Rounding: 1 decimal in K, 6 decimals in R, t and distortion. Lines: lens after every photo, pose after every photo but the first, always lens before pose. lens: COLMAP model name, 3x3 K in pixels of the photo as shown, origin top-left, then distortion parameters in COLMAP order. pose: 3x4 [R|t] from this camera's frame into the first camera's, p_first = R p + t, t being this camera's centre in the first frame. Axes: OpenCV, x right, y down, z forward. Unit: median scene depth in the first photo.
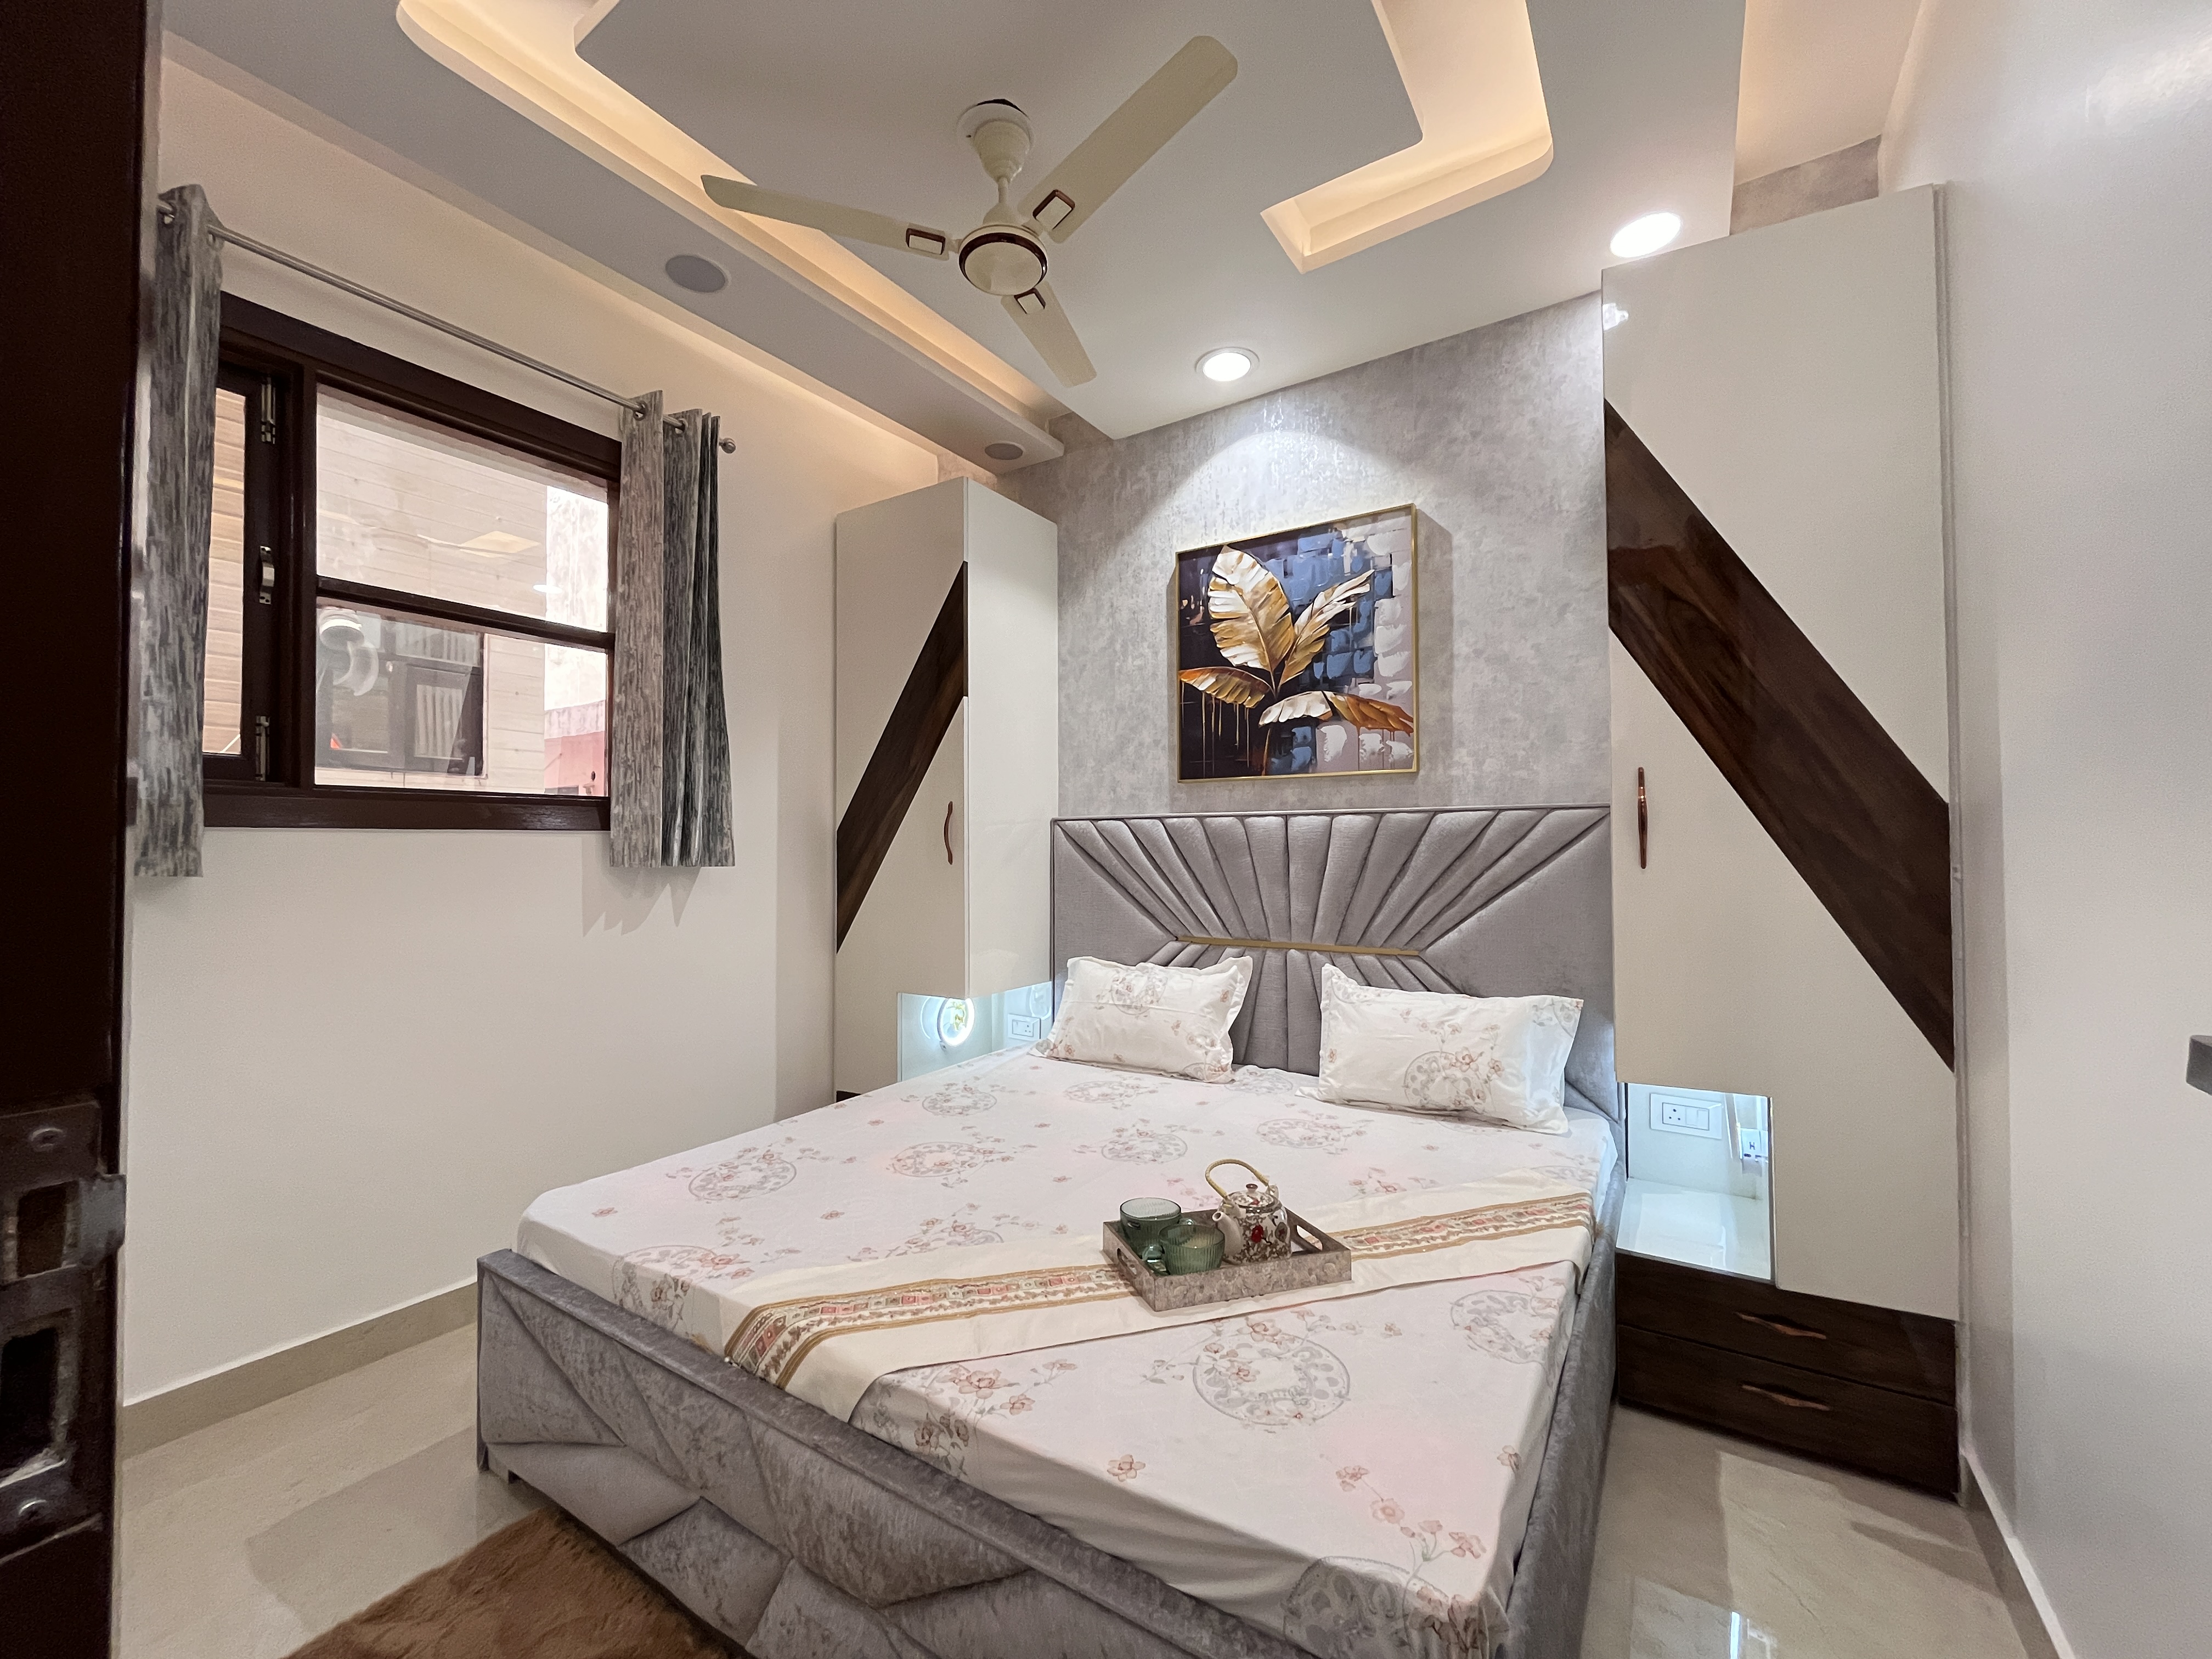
lens RADIAL K [[899.9, 0, 1098.3], [0, 899.9, 828.1], [0, 0, 1]] dist [-0.000202, 0.000249]
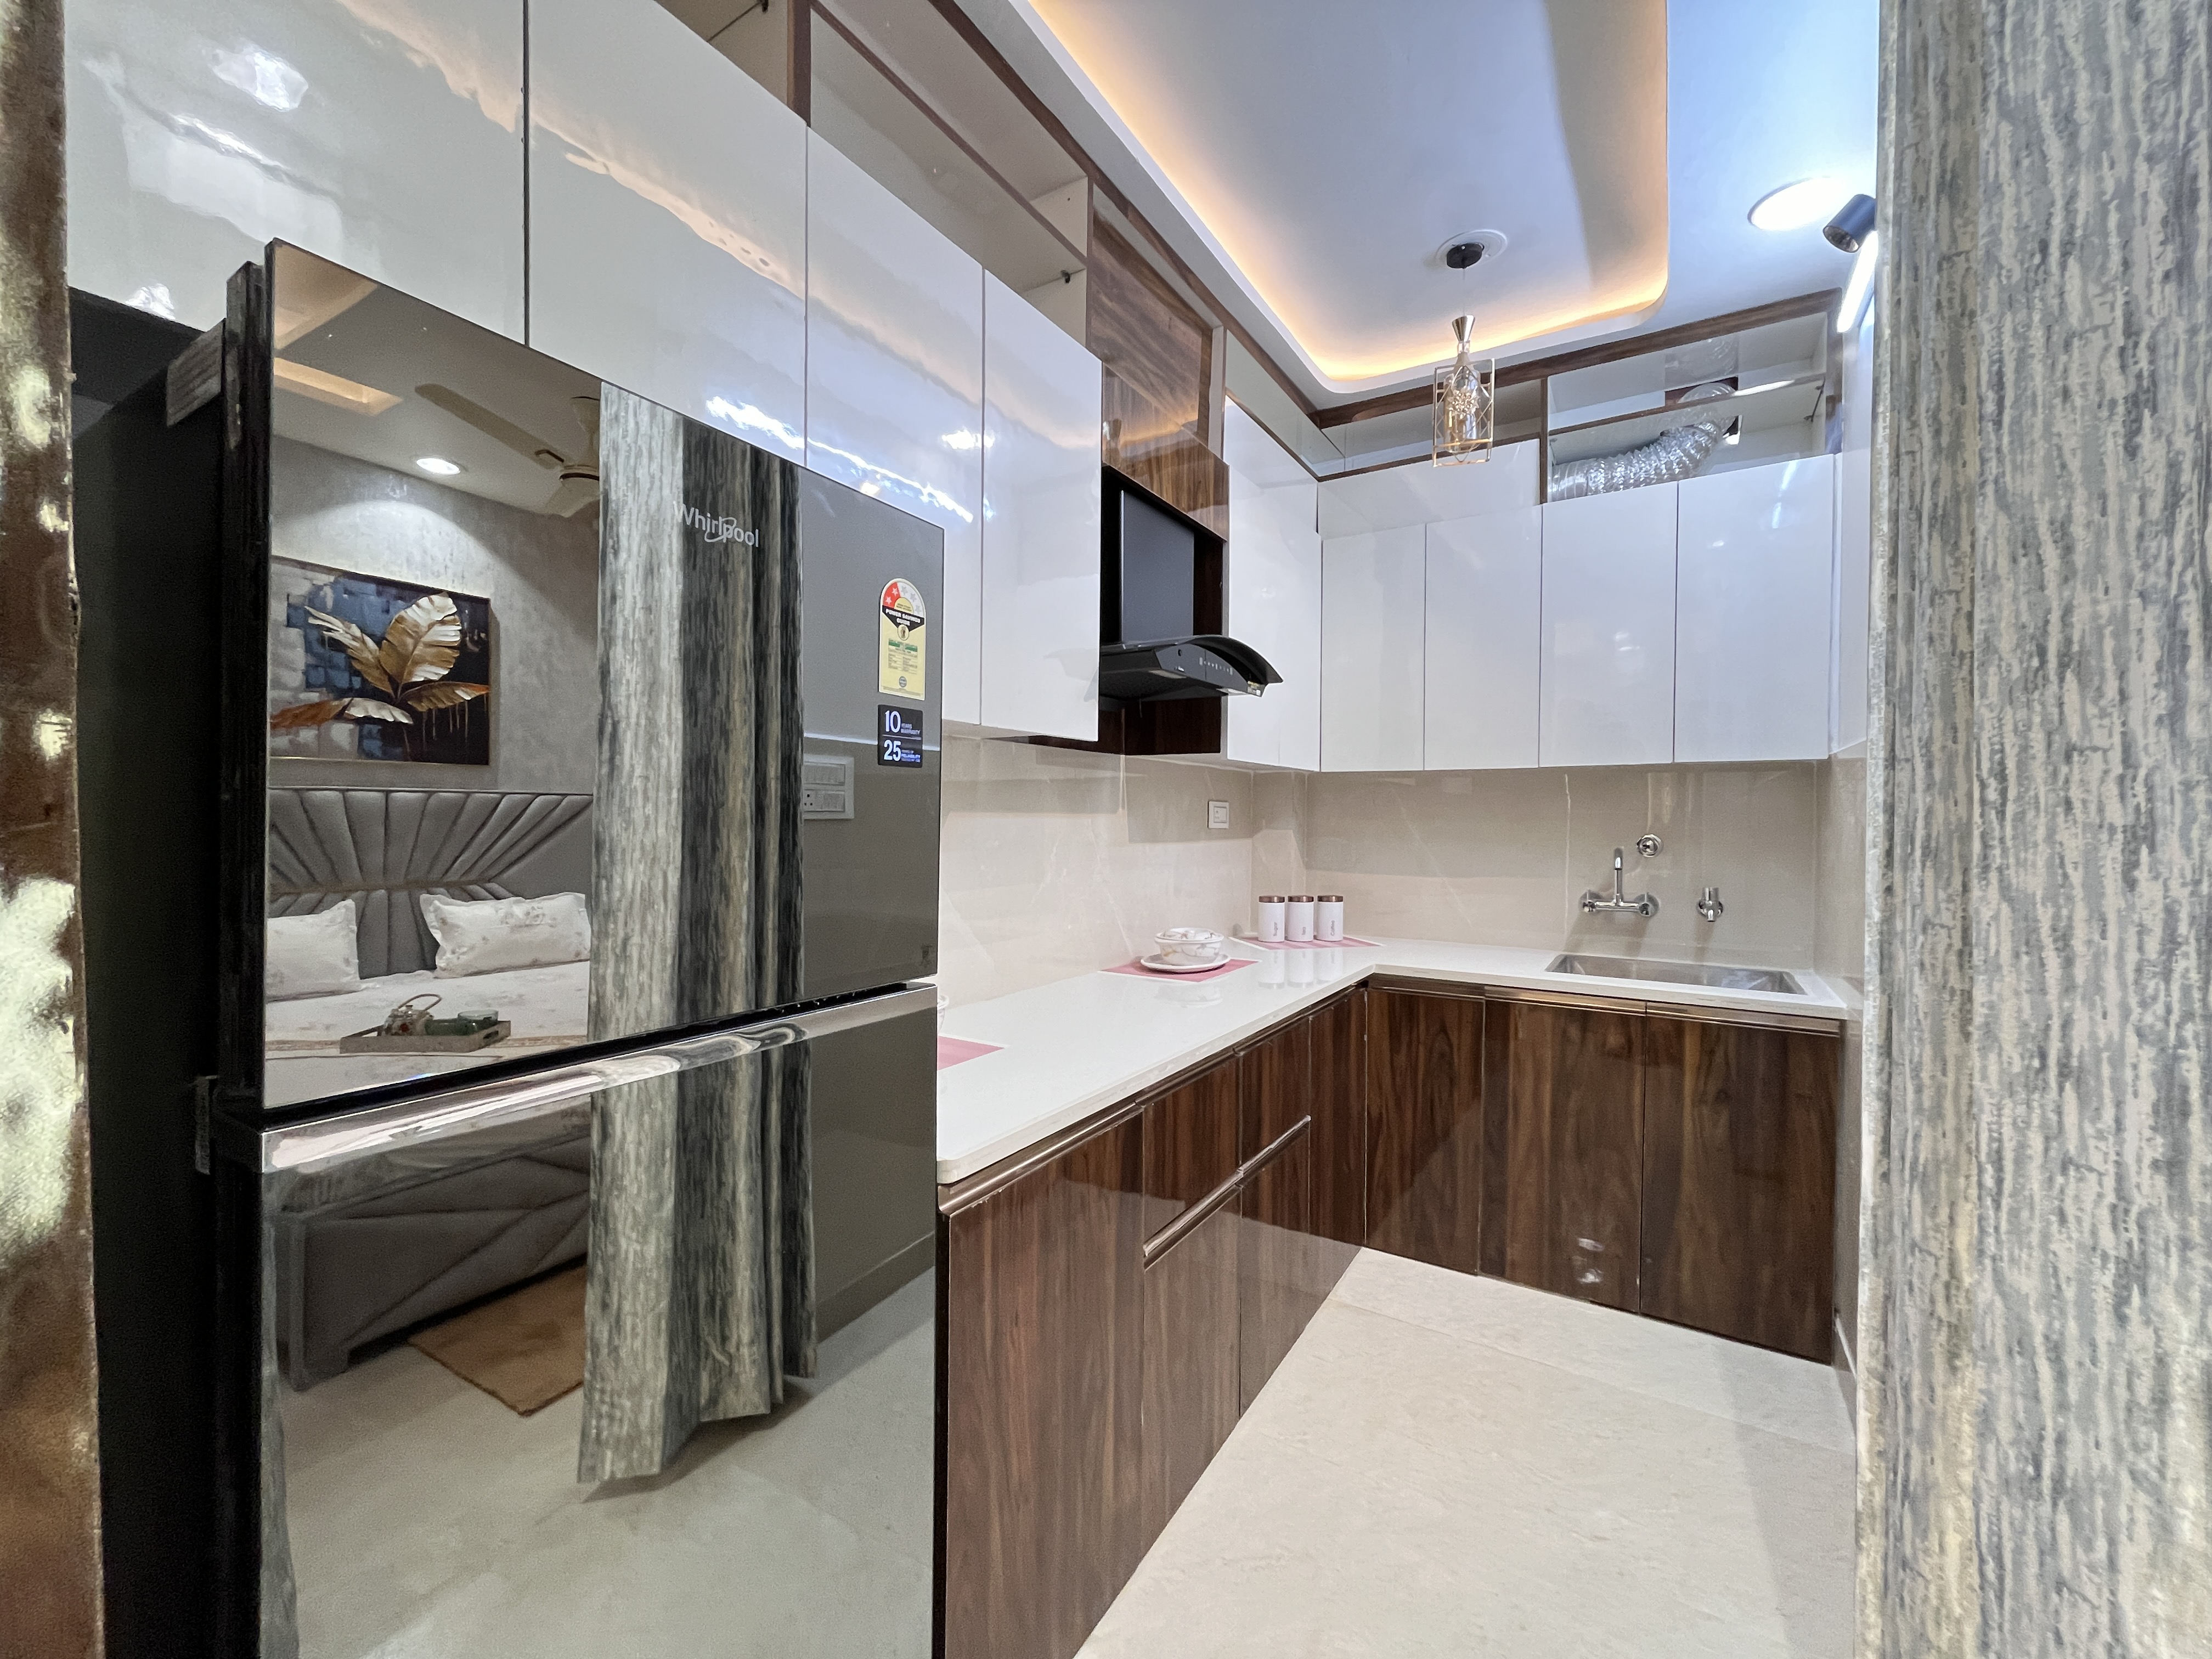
lens RADIAL K [[899.9, 0, 1098.3], [0, 899.9, 828.1], [0, 0, 1]] dist [-0.000202, 0.000249]
pose [[-0.031043, -0.006682, 0.999496, -1.215440], [-0.021845, 0.999743, 0.006005, 0.010129], [-0.999279, -0.021647, -0.031181, -0.036094]]
